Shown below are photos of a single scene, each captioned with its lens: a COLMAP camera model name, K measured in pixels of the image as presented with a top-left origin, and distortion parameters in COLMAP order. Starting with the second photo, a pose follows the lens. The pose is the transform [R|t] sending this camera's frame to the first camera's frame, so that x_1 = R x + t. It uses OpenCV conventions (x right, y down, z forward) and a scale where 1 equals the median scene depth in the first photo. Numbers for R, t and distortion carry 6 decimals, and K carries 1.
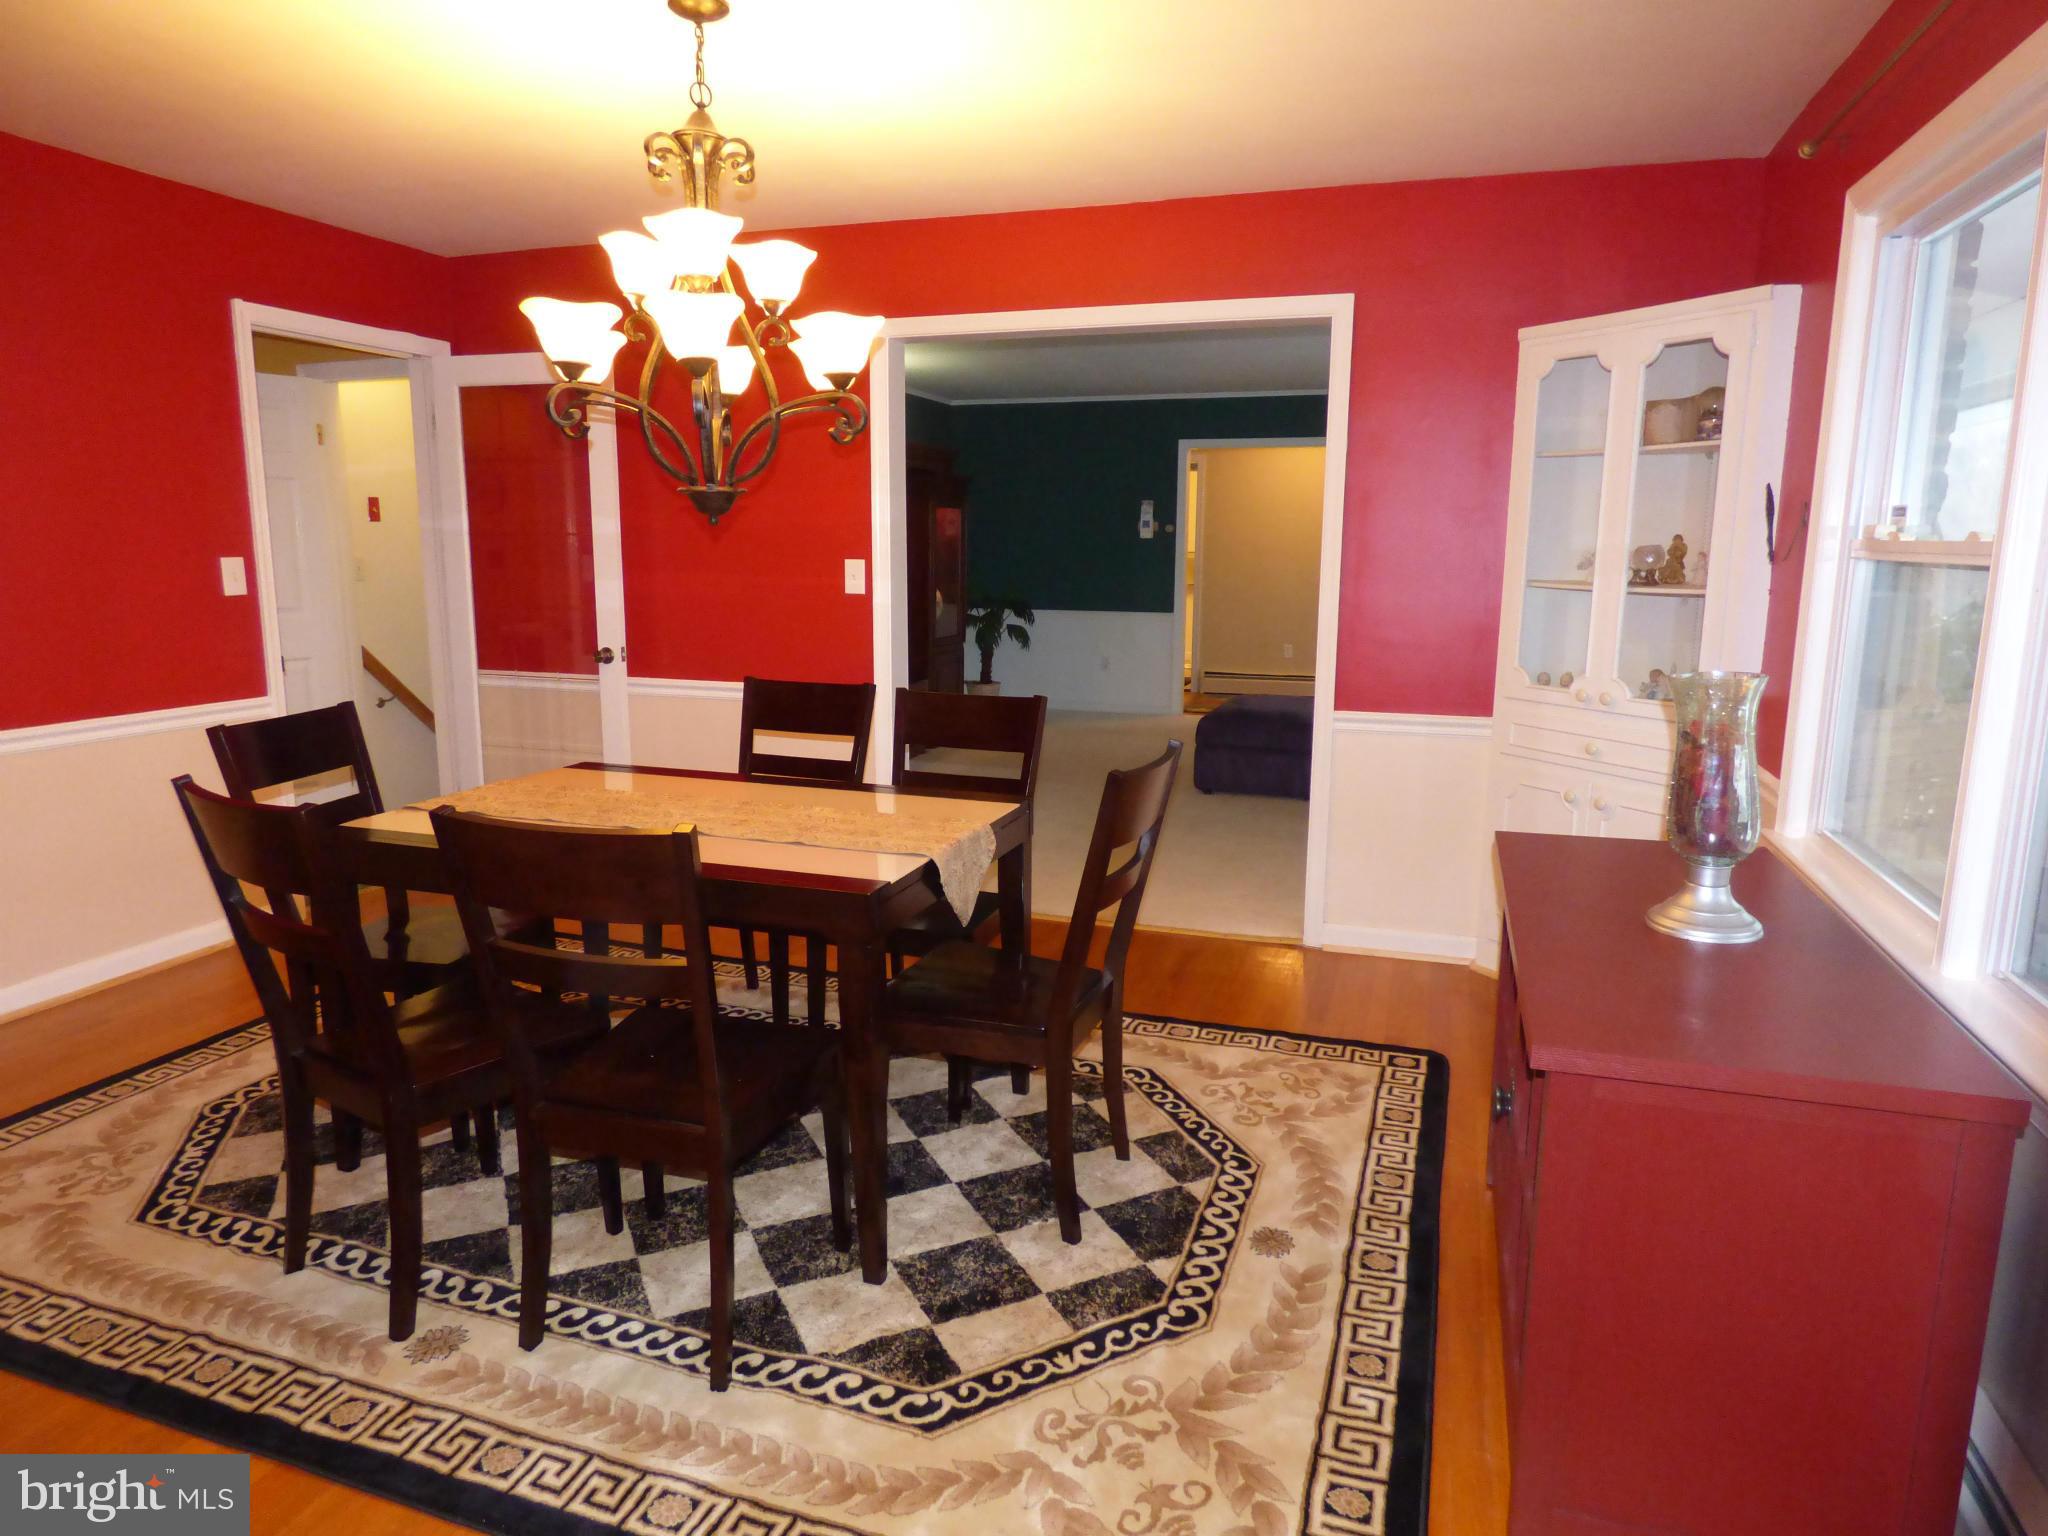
lens RADIAL K [[1244.4, 0, 1017.0], [0, 1244.4, 766.1], [0, 0, 1]] dist [-0.031698, -0.001704]
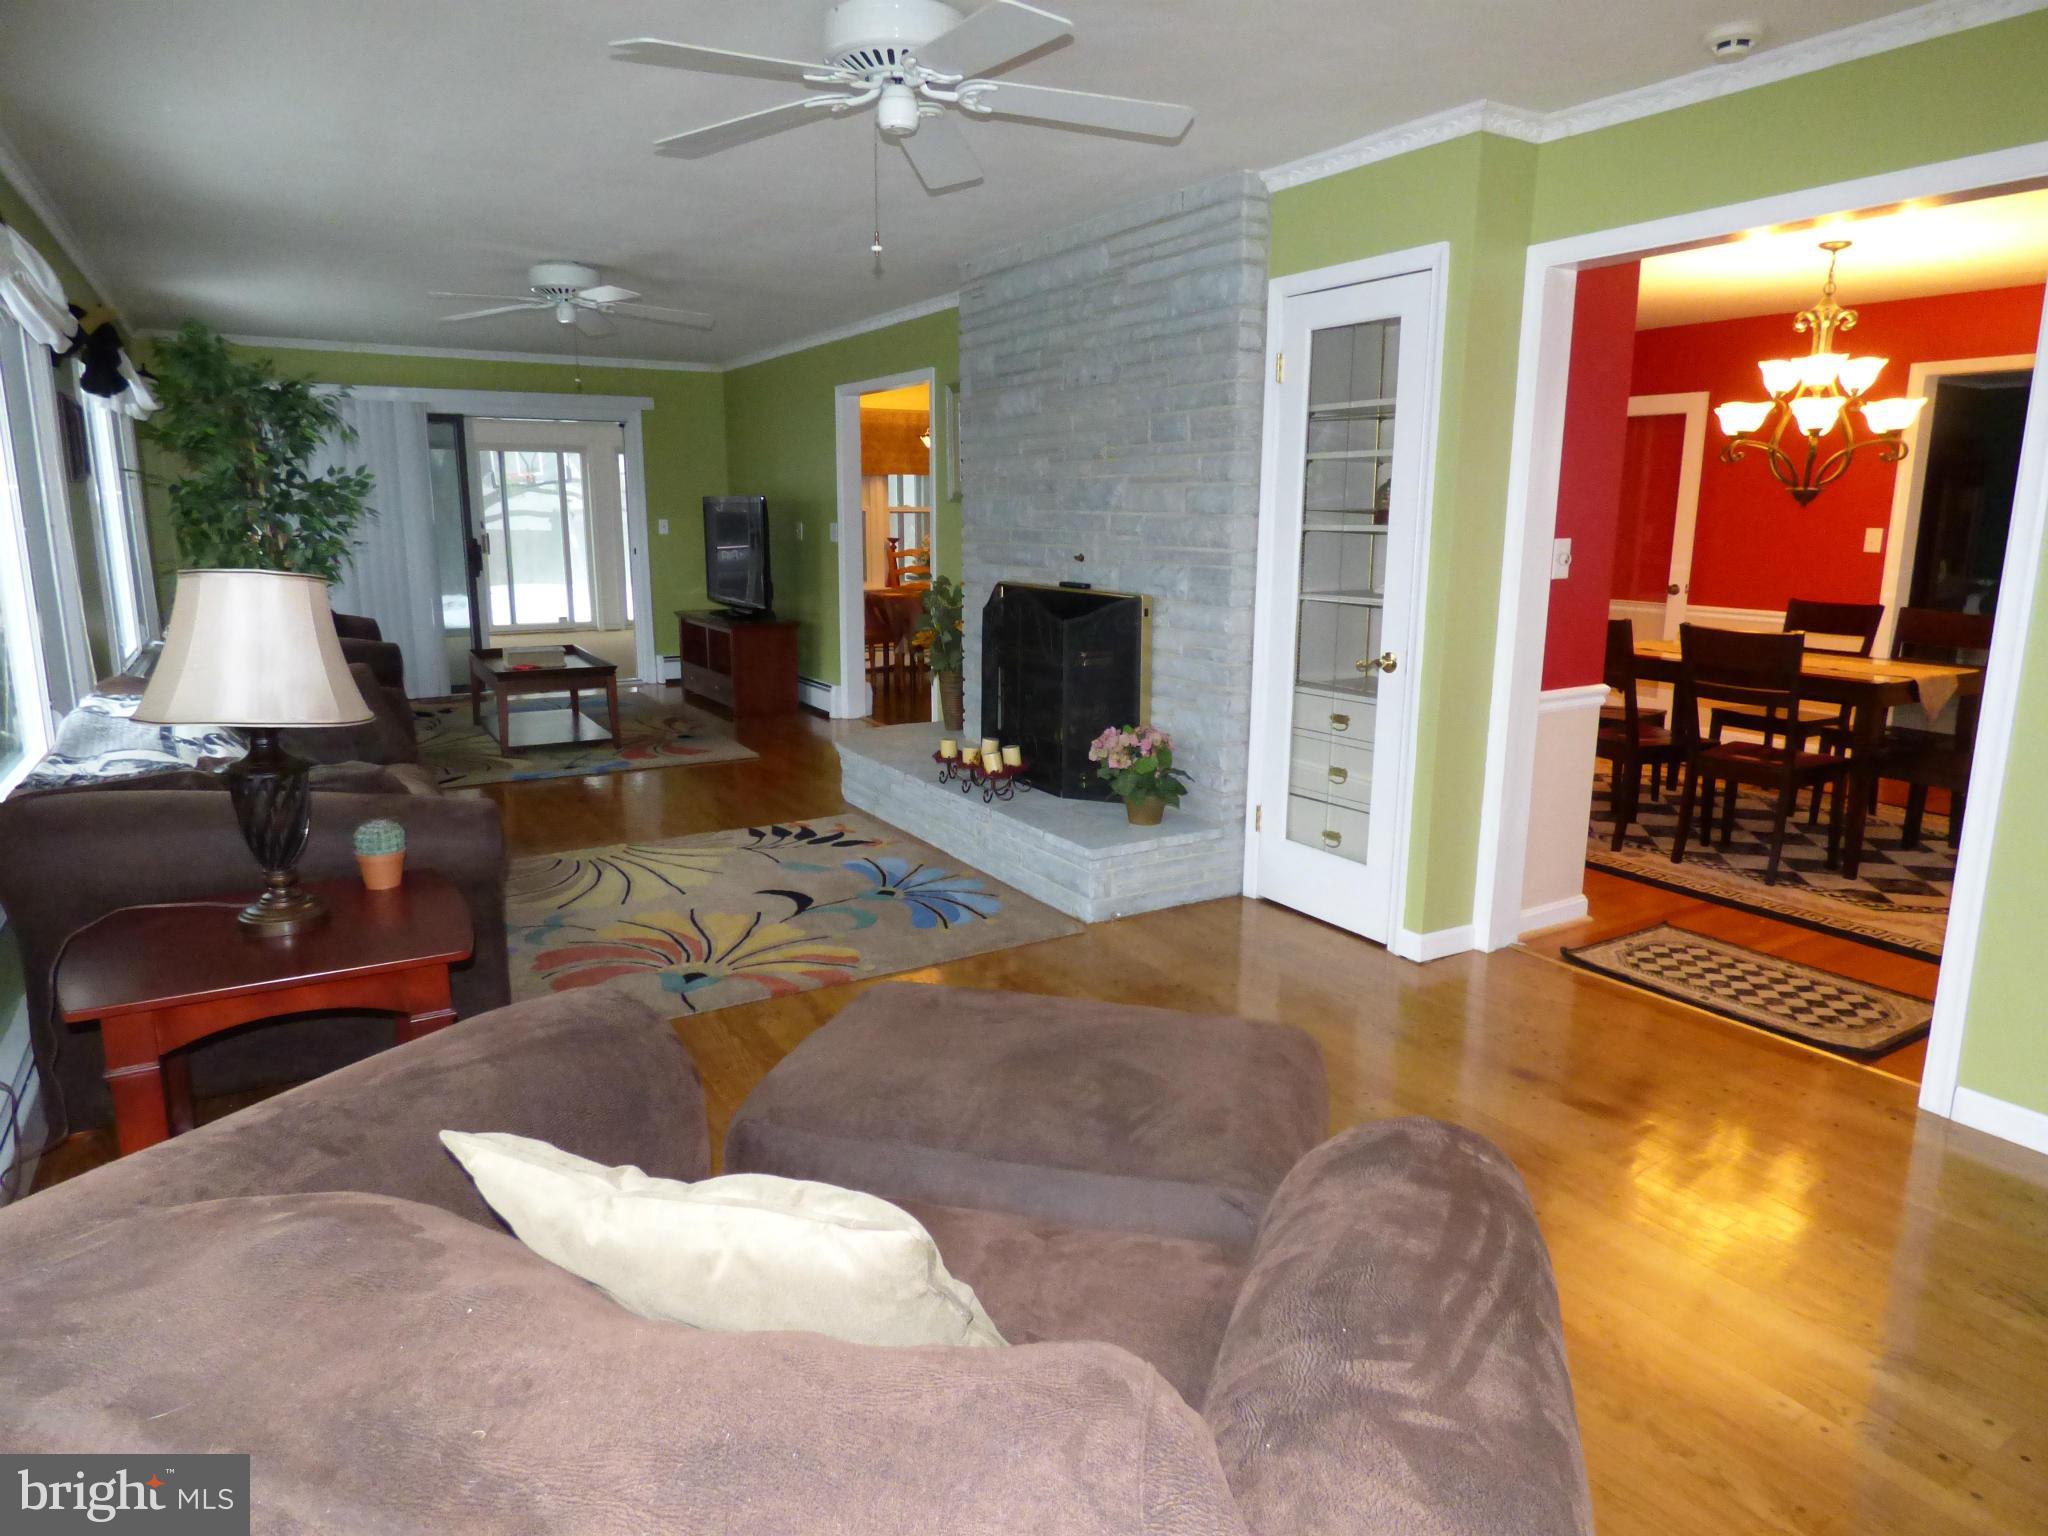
lens RADIAL K [[1244.4, 0, 1024.1], [0, 1244.4, 759.5], [0, 0, 1]] dist [-0.031698, -0.001704]
pose [[0.760038, 0.122127, -0.638300, 0.084609], [-0.112152, 0.992096, 0.056277, 0.187599], [0.640128, 0.028814, 0.767727, -1.029548]]
